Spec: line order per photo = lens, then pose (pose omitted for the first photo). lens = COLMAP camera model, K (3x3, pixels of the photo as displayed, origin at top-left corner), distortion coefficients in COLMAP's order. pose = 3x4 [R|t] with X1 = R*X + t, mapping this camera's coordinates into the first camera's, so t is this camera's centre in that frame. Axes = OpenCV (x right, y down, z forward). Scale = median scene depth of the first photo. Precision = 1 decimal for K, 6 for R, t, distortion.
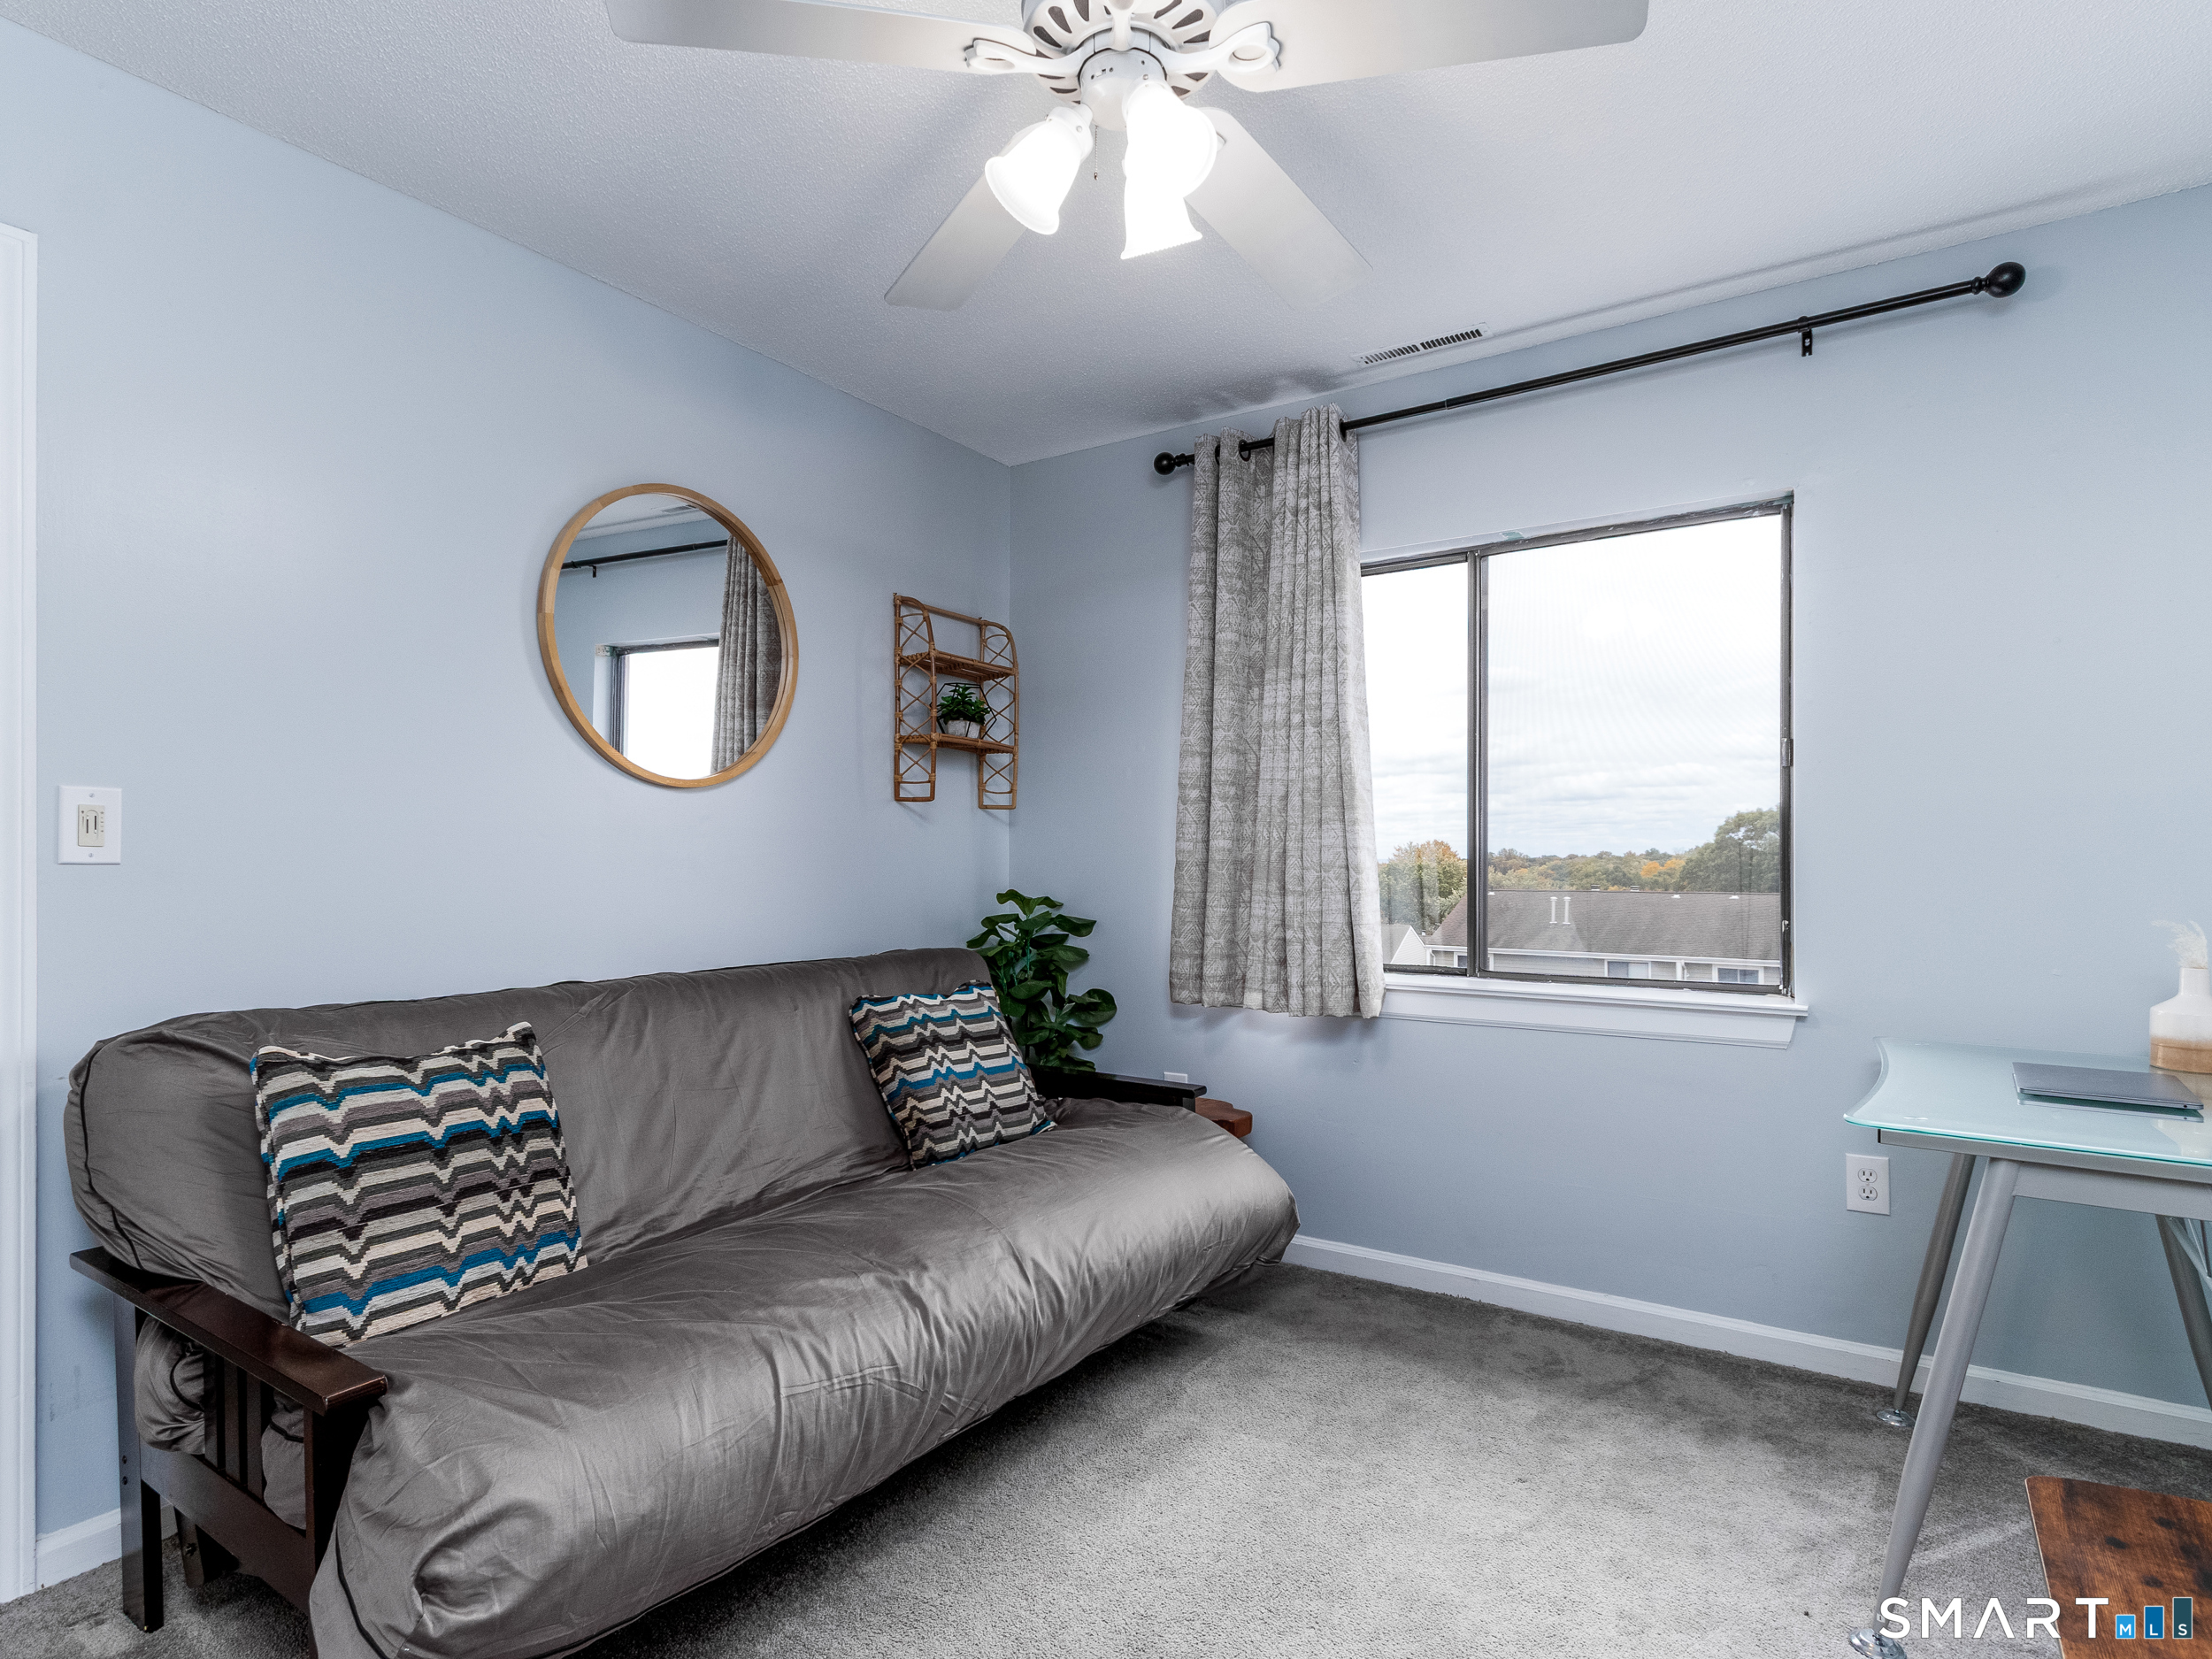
lens RADIAL K [[1173.6, 0, 1110.3], [0, 1173.6, 844.8], [0, 0, 1]] dist [-0.004218, -0.002089]
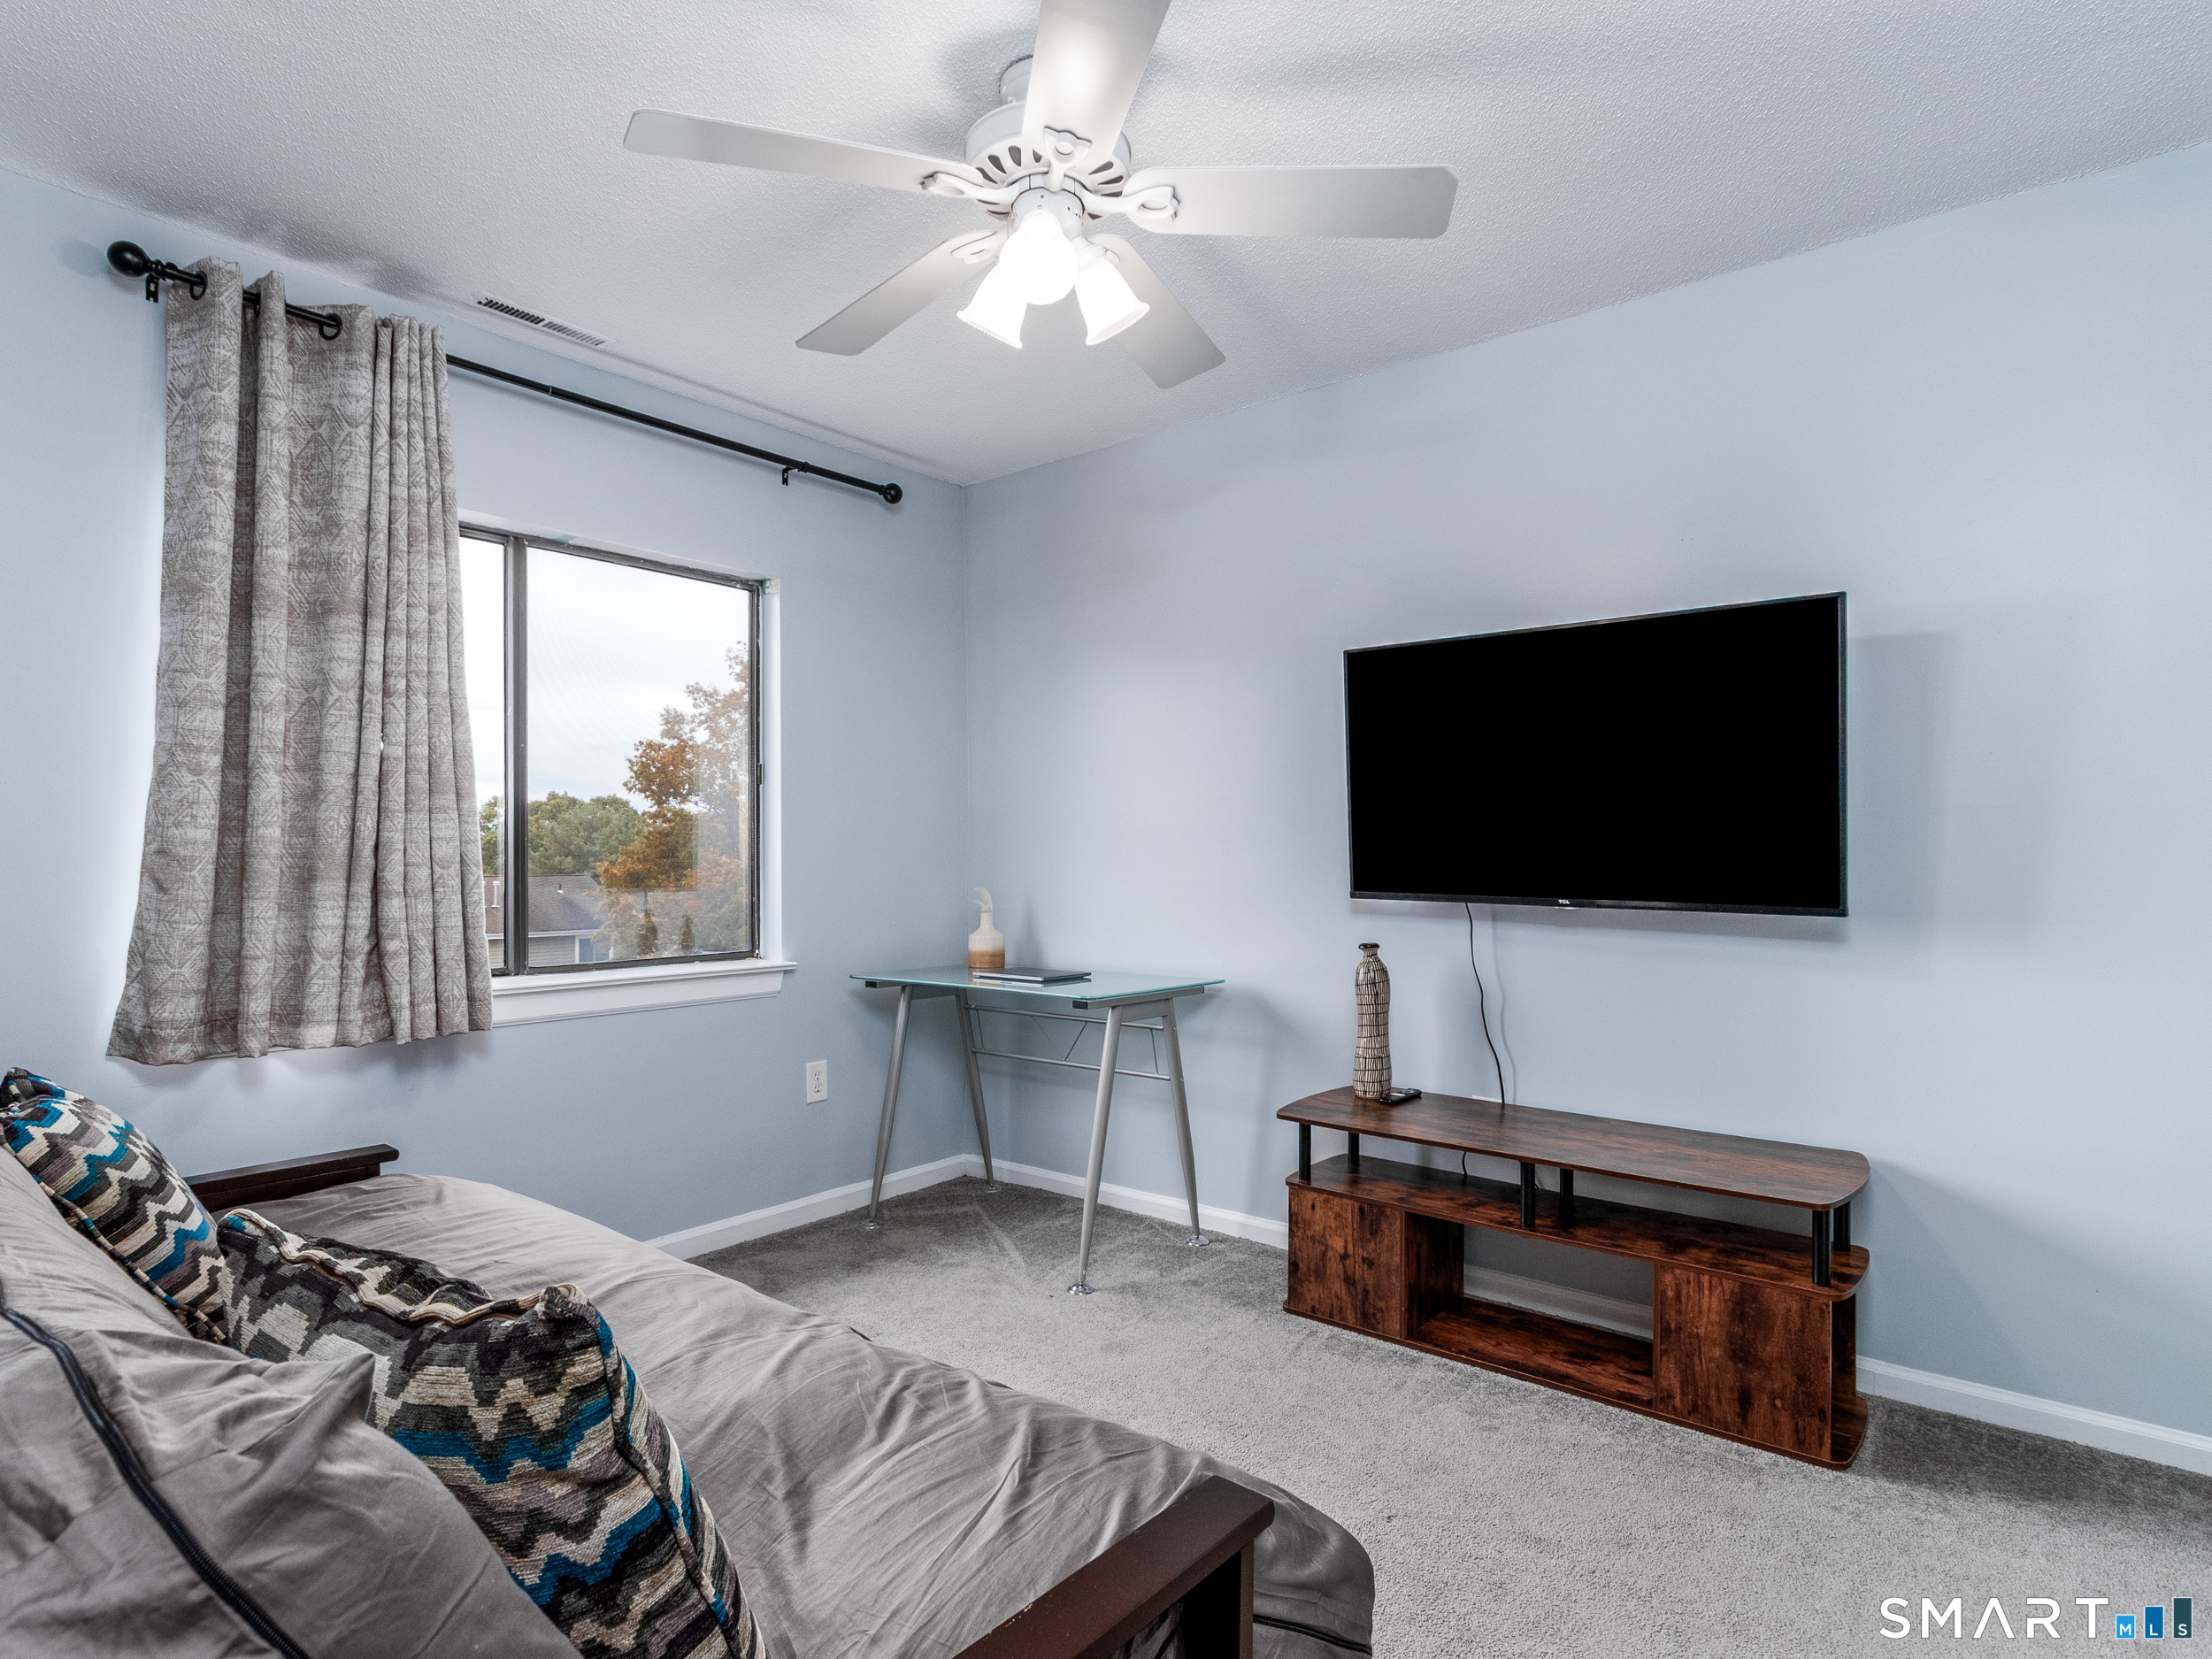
lens RADIAL K [[1173.6, 0, 1108.0], [0, 1173.6, 830.2], [0, 0, 1]] dist [-0.004218, -0.002089]
pose [[0.084514, 0.022447, 0.996169, -0.667739], [-0.008122, 0.999729, -0.021838, 0.010533], [-0.996389, -0.006245, 0.084673, 0.465883]]
